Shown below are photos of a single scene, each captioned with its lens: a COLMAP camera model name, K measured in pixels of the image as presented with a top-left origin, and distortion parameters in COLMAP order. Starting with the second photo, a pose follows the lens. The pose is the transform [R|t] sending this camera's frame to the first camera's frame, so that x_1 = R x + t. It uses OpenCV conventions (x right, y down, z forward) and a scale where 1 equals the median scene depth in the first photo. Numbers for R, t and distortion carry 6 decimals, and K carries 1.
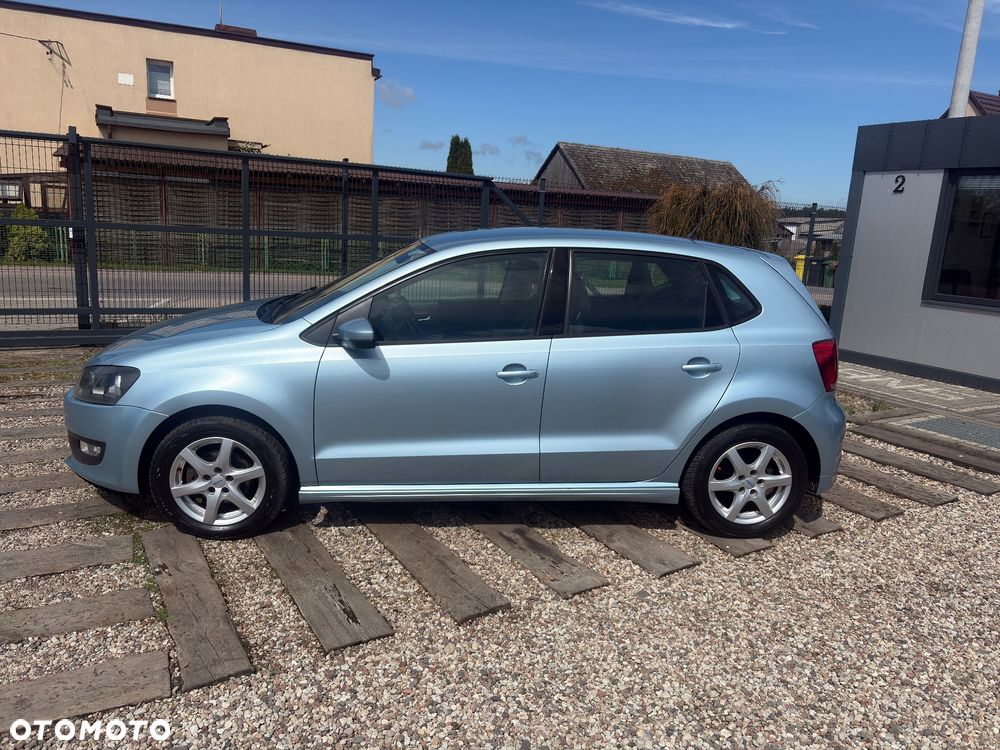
lens RADIAL K [[761.9, 0, 502.8], [0, 761.9, 376.6], [0, 0, 1]] dist [0.039943, -0.043859]
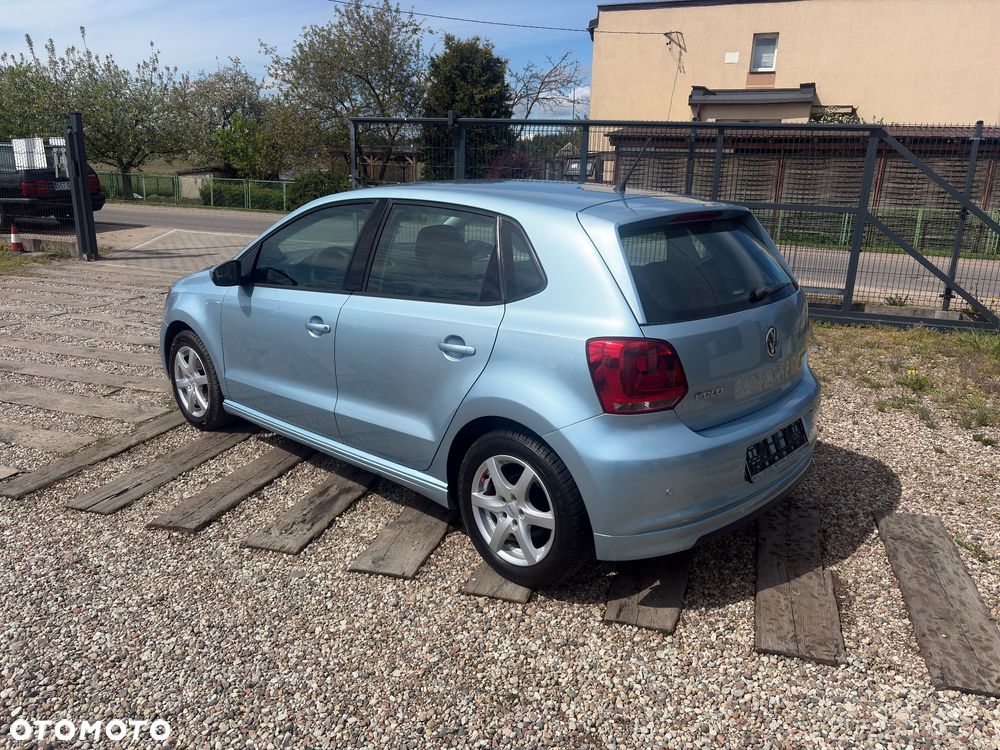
lens RADIAL K [[761.9, 0, 499.7], [0, 761.9, 375.3], [0, 0, 1]] dist [0.039943, -0.043859]
pose [[0.656378, 0.162581, -0.736706, 0.844663], [-0.140896, 0.985740, 0.092006, -0.060954], [0.741159, 0.043409, 0.669925, 0.473585]]
